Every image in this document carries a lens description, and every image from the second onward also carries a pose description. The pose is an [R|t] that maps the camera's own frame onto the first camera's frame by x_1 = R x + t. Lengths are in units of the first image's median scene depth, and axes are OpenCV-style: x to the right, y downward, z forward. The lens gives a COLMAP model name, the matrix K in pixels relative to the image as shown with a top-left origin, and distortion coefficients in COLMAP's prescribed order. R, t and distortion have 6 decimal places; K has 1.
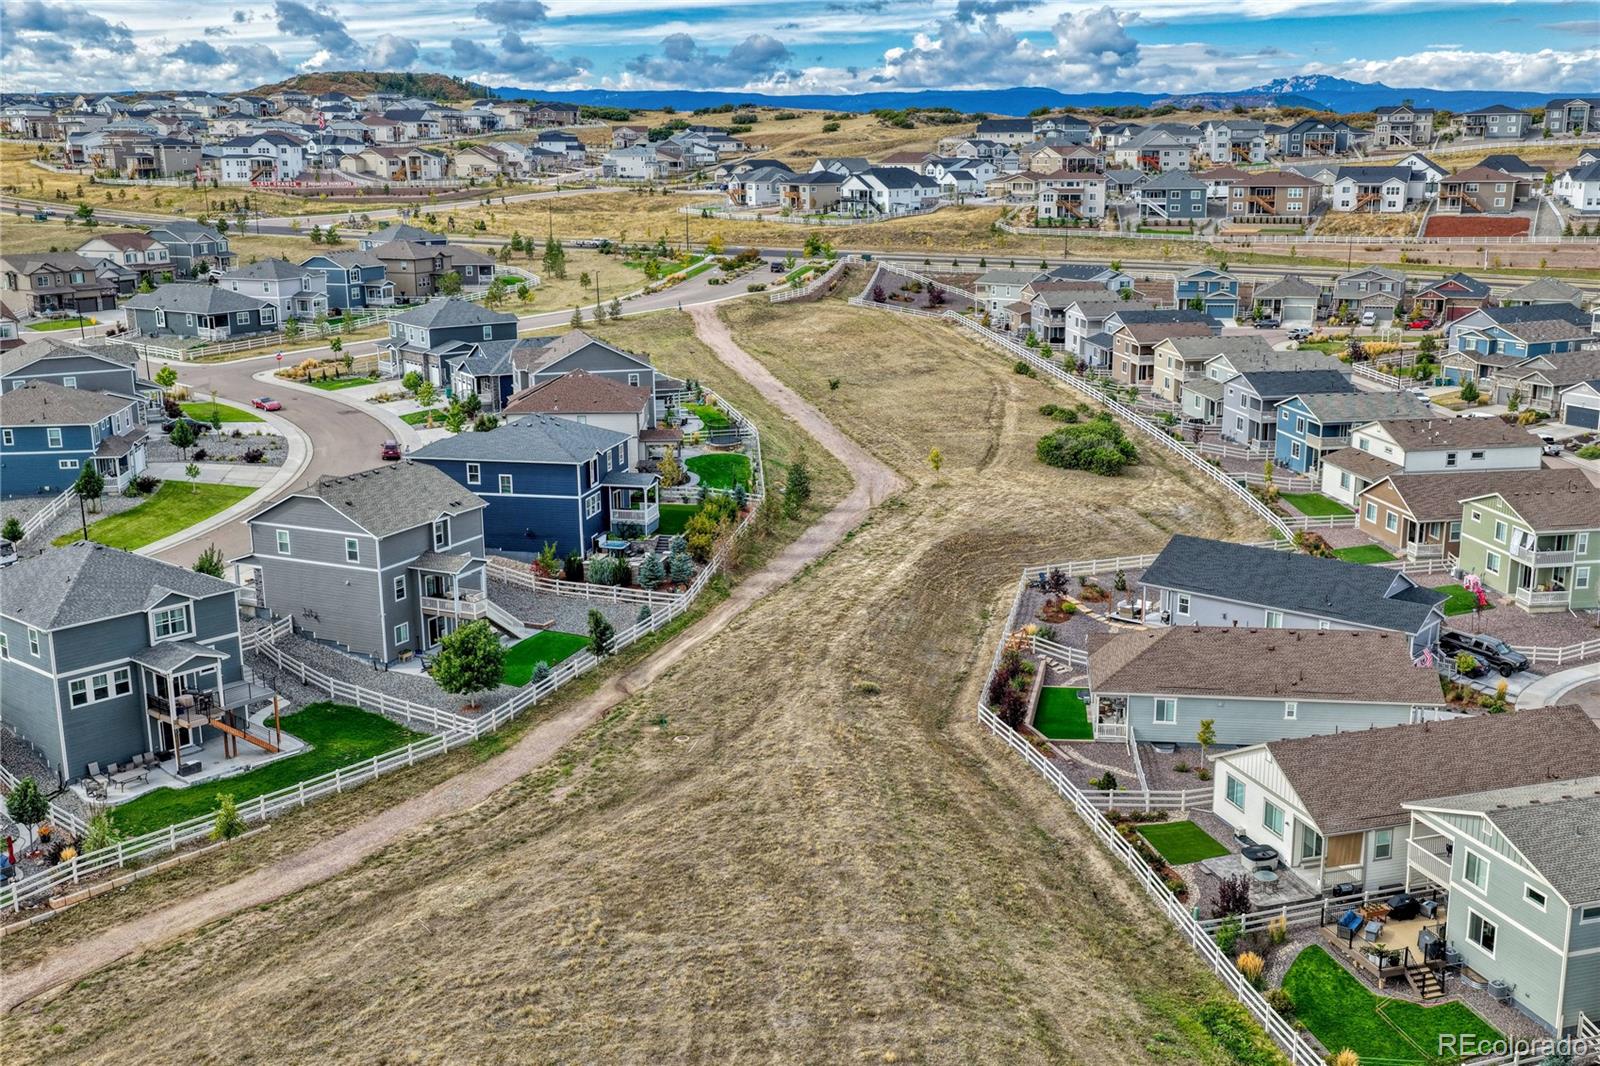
lens RADIAL K [[1699.3, 0, 839.4], [0, 1699.3, 589.4], [0, 0, 1]] dist [0.067524, -0.045719]
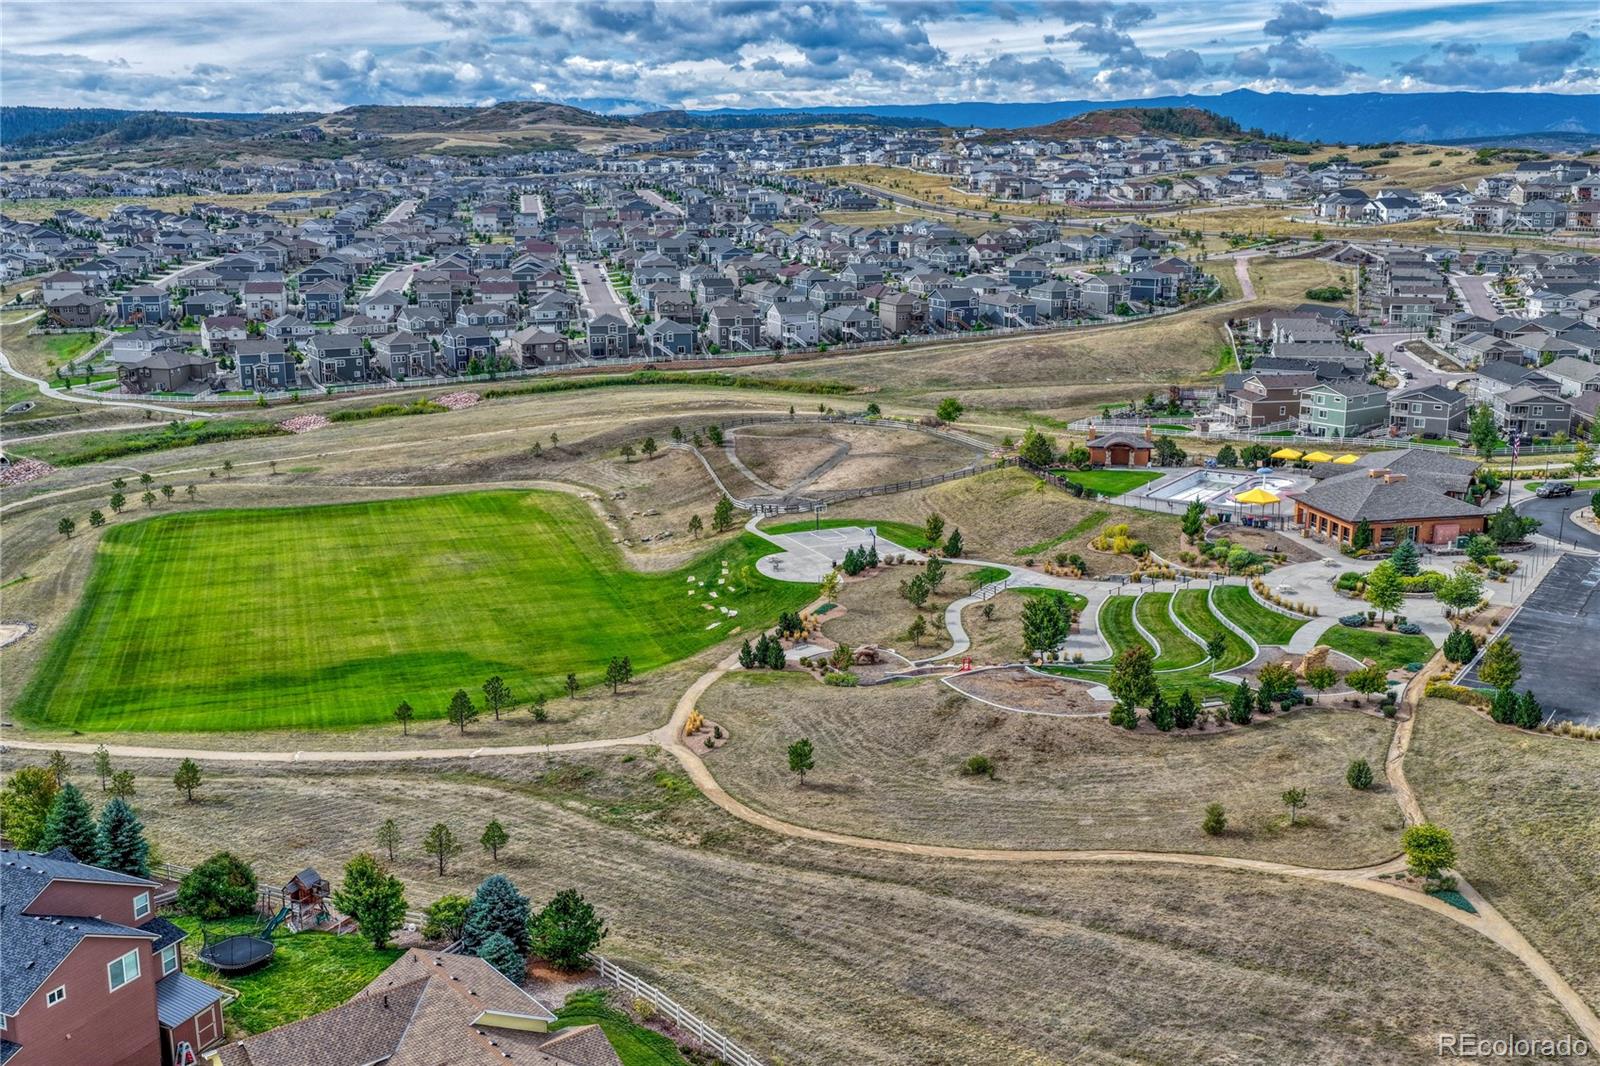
lens RADIAL K [[1699.3, 0, 839.4], [0, 1699.3, 589.4], [0, 0, 1]] dist [0.067524, -0.045719]
pose [[0.909901, 0.110168, -0.399928, 0.251075], [-0.110752, 0.993610, 0.021731, 0.189081], [0.399767, 0.024520, 0.916289, -0.875364]]
